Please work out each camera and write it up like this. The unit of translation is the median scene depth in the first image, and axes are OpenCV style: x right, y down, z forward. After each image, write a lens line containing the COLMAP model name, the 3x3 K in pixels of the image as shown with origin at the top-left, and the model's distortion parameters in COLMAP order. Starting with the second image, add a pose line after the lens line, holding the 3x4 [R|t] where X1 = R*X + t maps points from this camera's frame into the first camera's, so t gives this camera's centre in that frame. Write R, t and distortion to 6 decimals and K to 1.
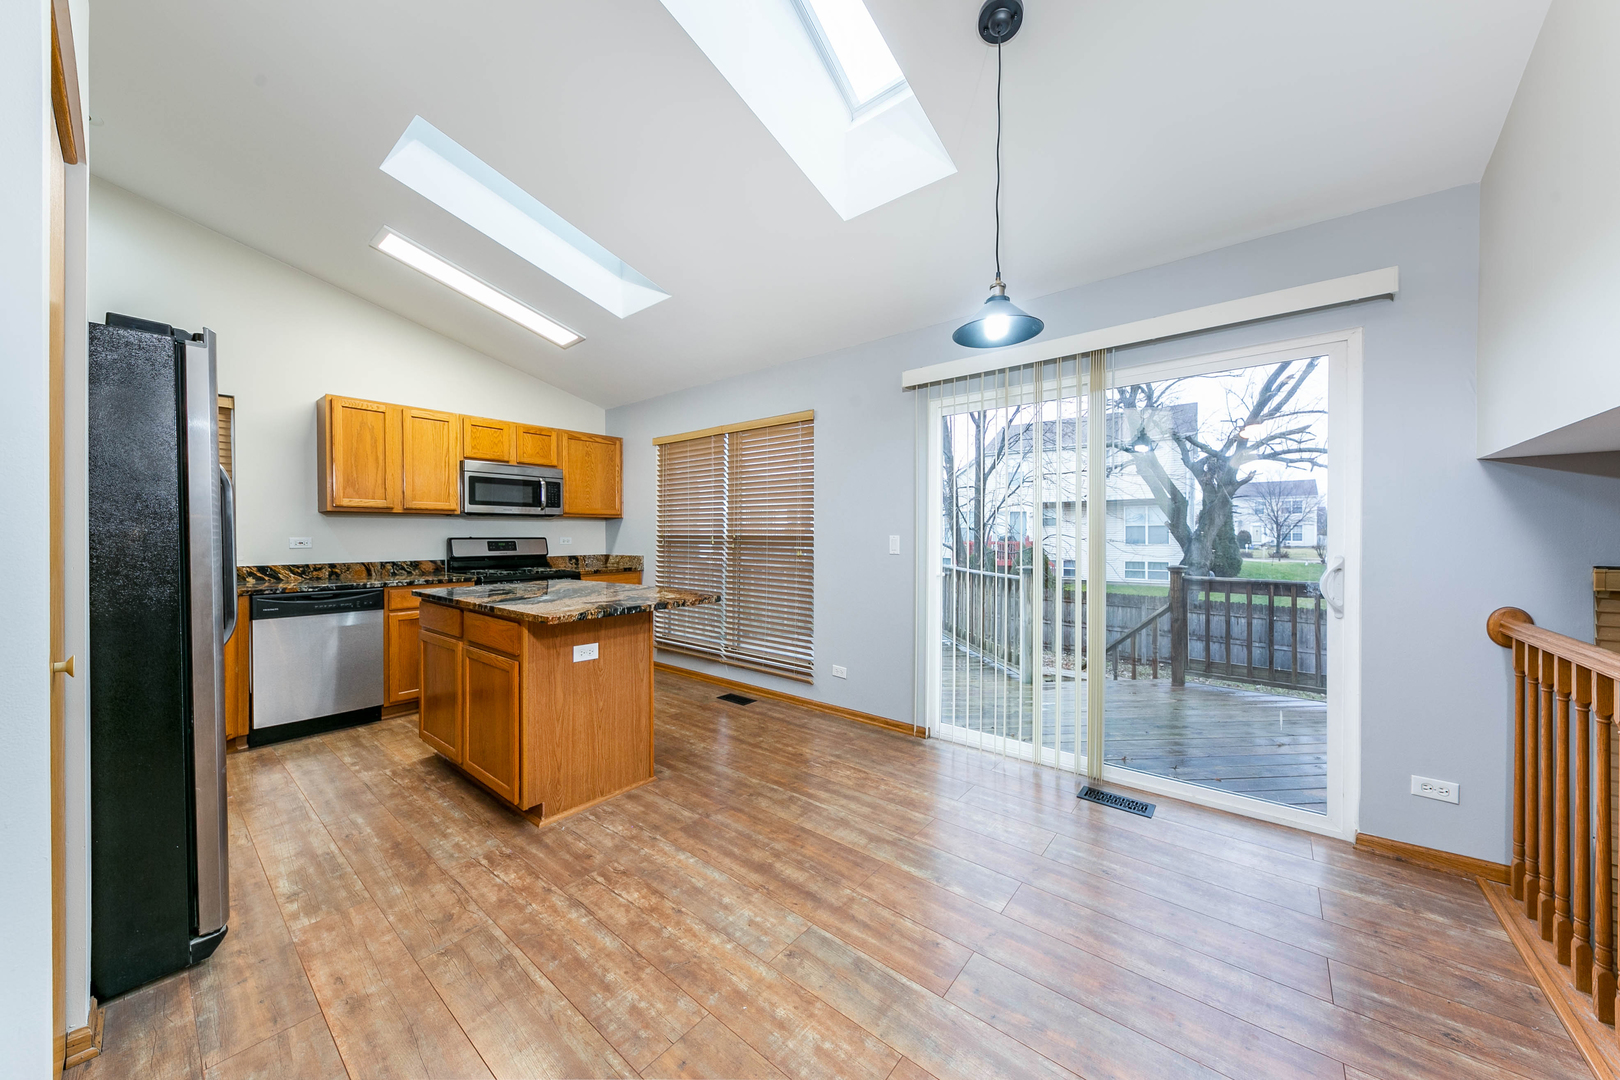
lens RADIAL K [[555.0, 0, 810.0], [0, 555.0, 540.0], [0, 0, 1]] dist [0.001093, -0.000155]
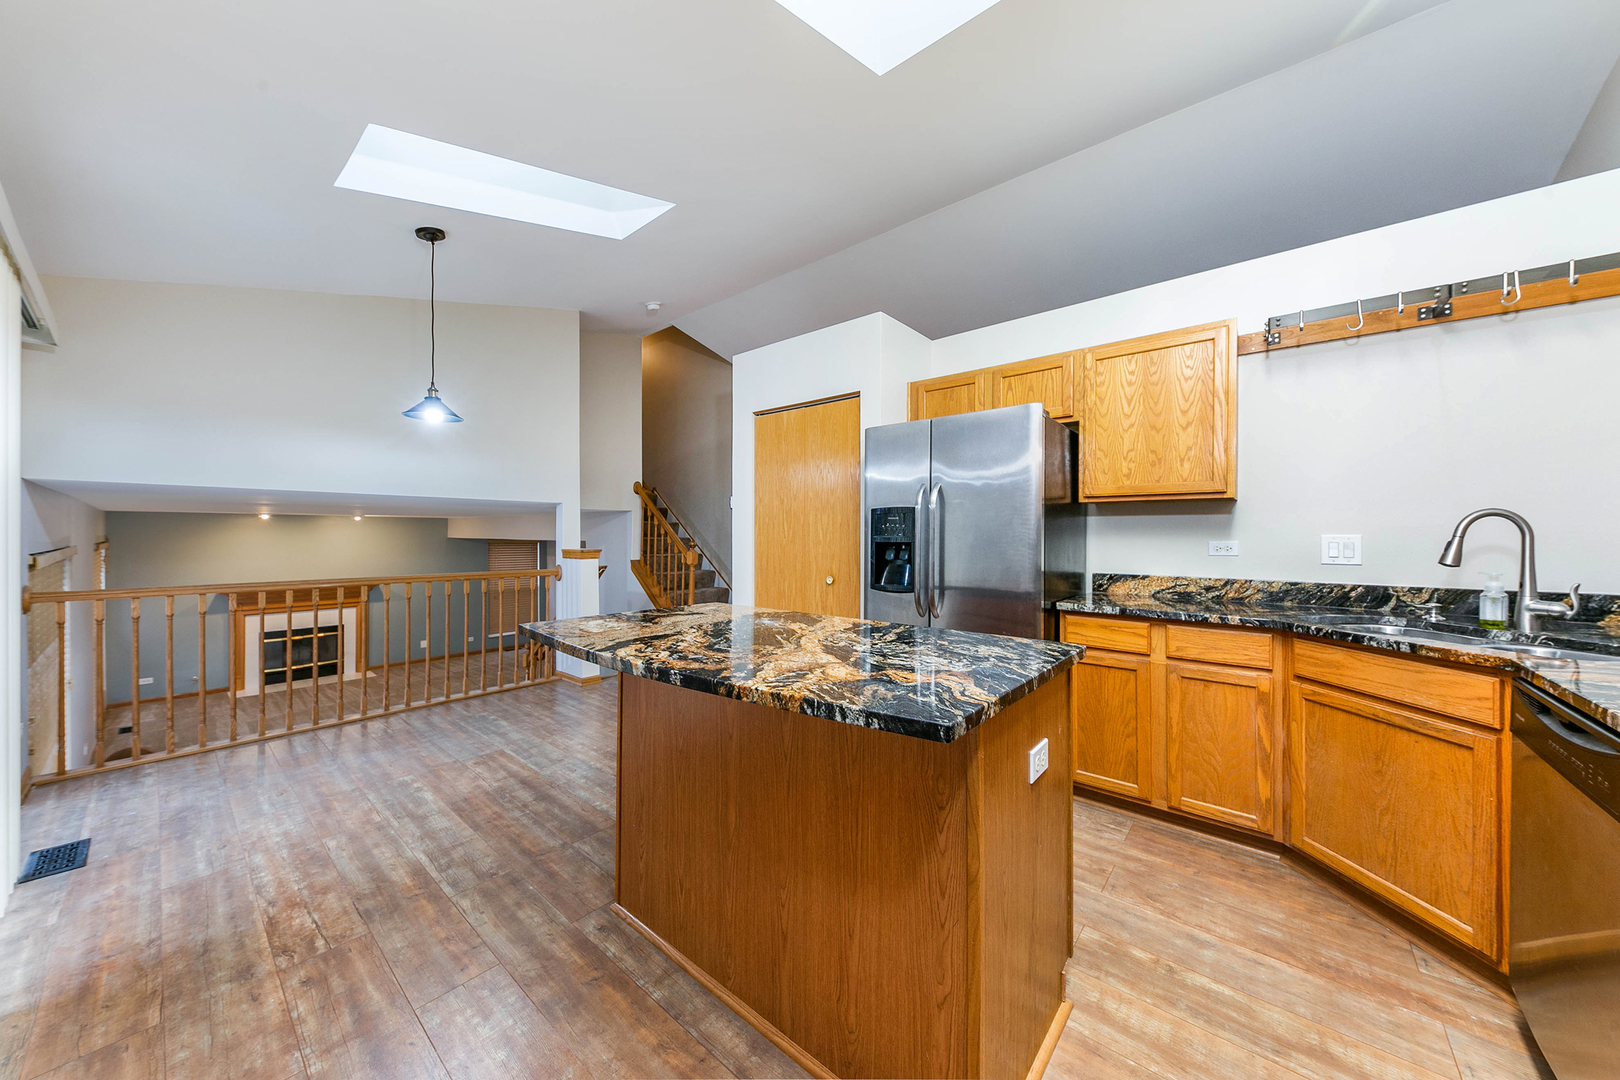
lens RADIAL K [[549.3, 0, 813.9], [0, 549.3, 534.1], [0, 0, 1]] dist [-0.000605, -0.000003]
pose [[-0.999984, -0.002541, 0.005040, -0.450619], [-0.002524, 0.999991, 0.003504, -0.011072], [-0.005049, 0.003491, -0.999981, 1.432411]]
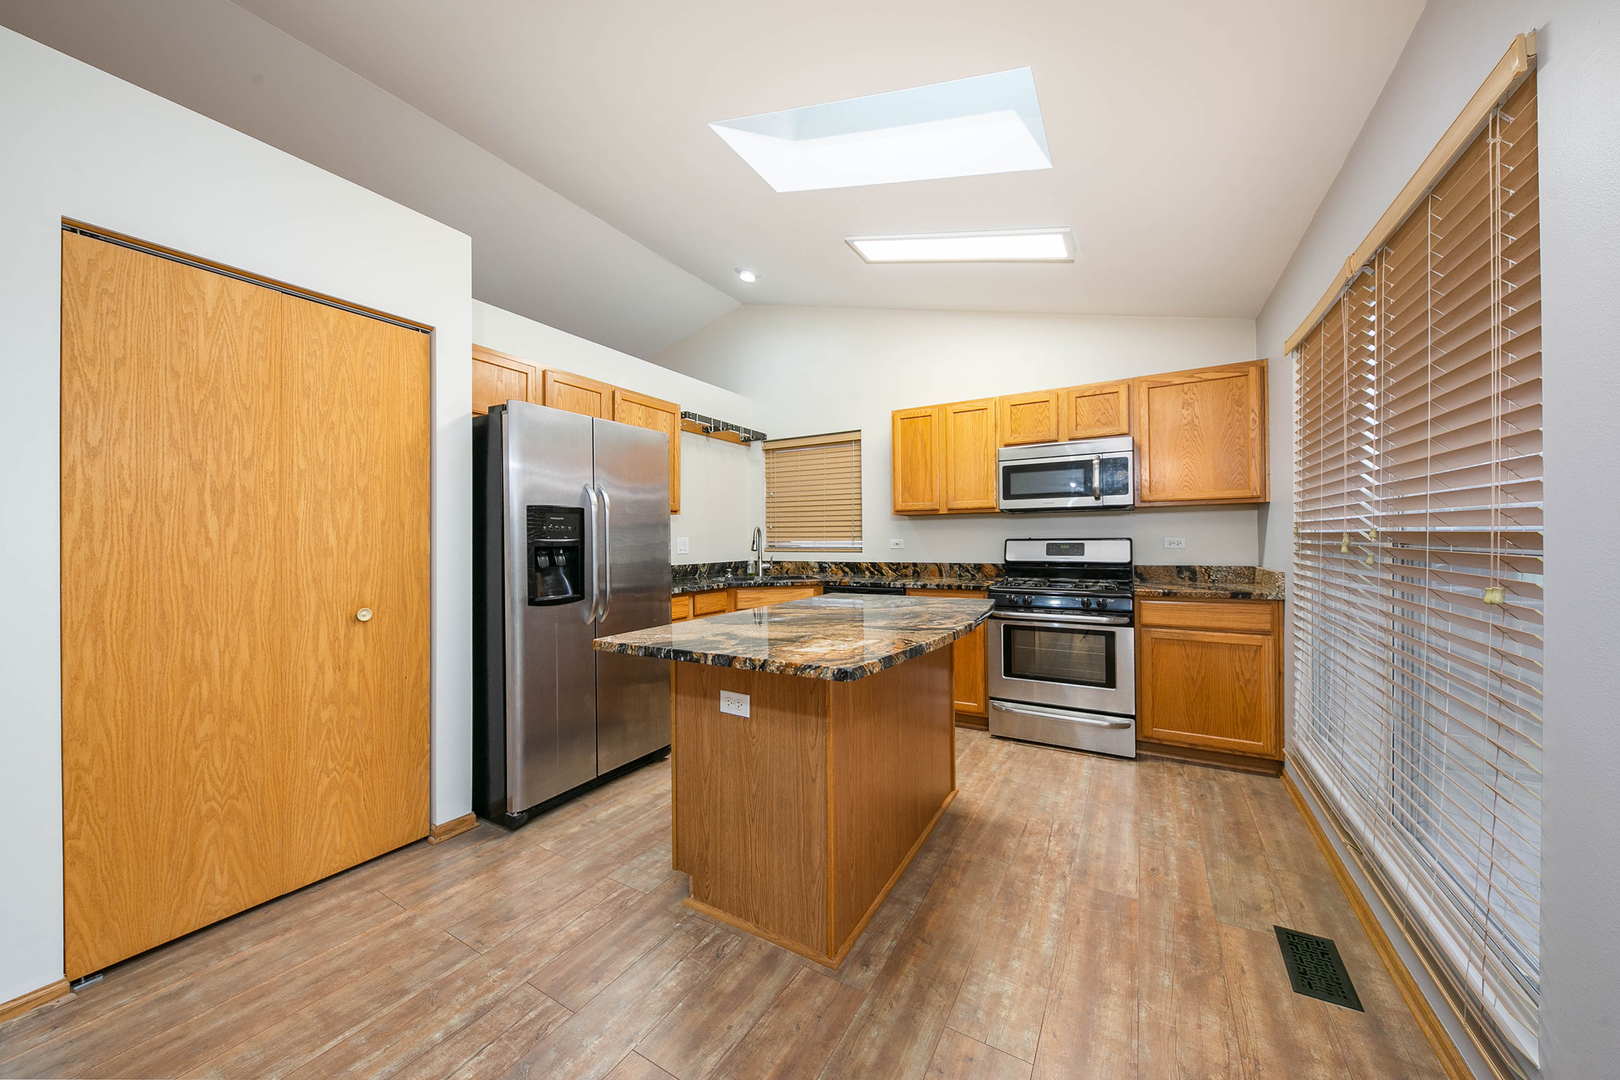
lens RADIAL K [[555.0, 0, 810.0], [0, 555.0, 540.0], [0, 0, 1]] dist [0.001093, -0.000155]
pose [[0.154842, -0.000167, -0.987939, 0.241238], [0.000601, 1.000000, -0.000075, -0.003599], [0.987939, -0.000582, 0.154842, 0.773728]]
